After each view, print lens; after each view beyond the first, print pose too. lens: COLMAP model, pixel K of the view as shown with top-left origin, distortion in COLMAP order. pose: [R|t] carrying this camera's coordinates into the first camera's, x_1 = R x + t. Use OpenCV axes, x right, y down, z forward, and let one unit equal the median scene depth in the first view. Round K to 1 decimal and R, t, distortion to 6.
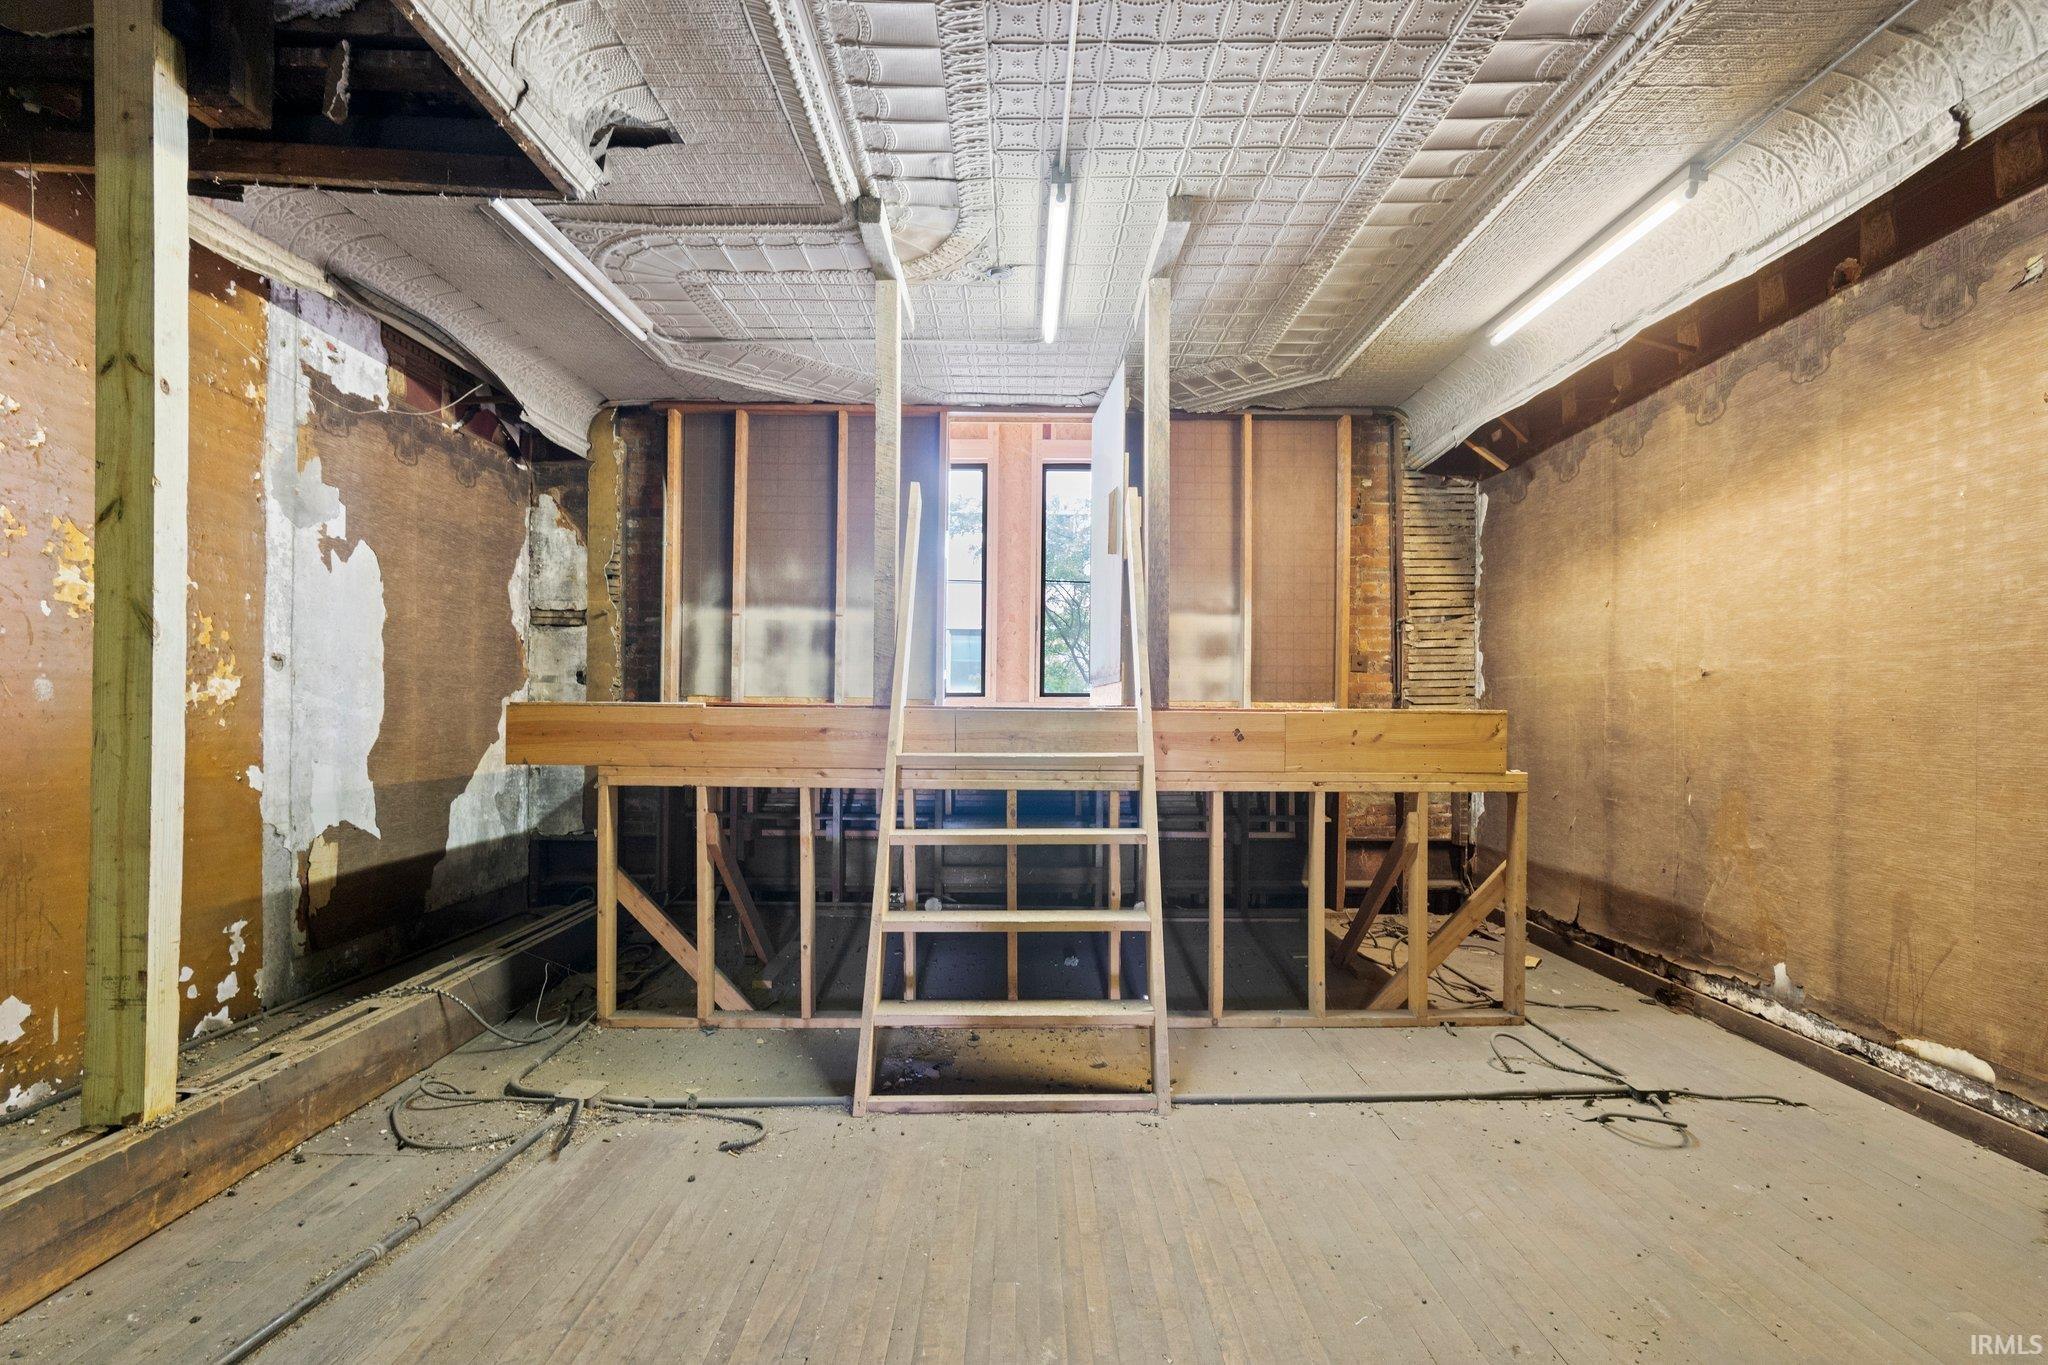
lens RADIAL K [[868.2, 0, 1012.2], [0, 868.2, 708.6], [0, 0, 1]] dist [-0.014094, 0.000070]
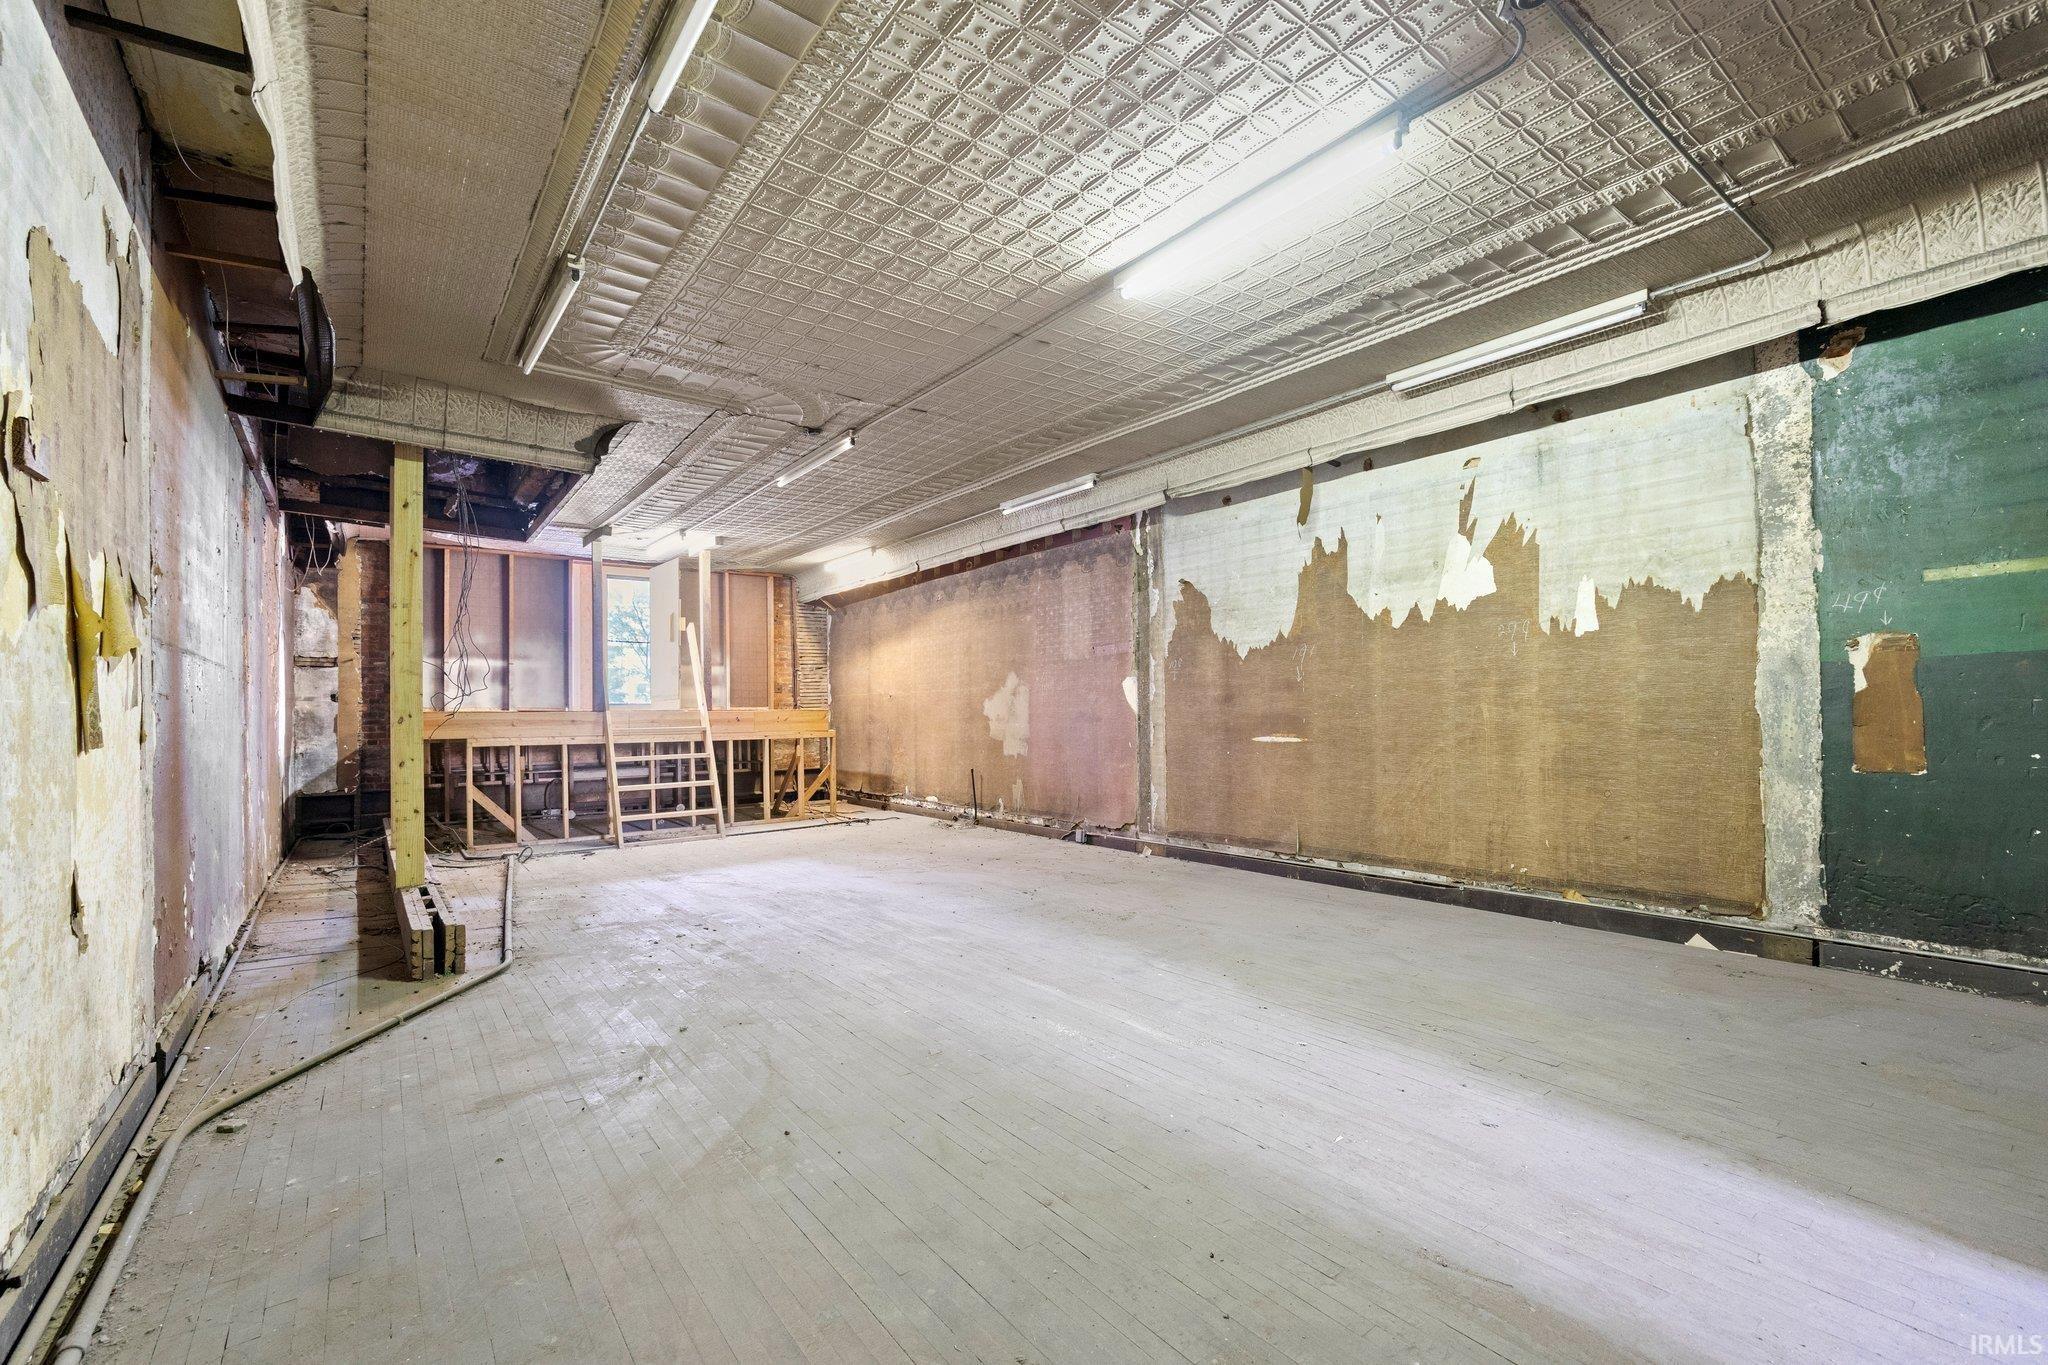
lens RADIAL K [[868.2, 0, 1012.2], [0, 868.2, 708.6], [0, 0, 1]] dist [-0.014094, 0.000070]
pose [[0.798840, -0.014405, 0.601371, -0.467271], [0.016409, 0.999863, 0.002154, 0.002696], [-0.601319, 0.008147, 0.798967, -1.157801]]
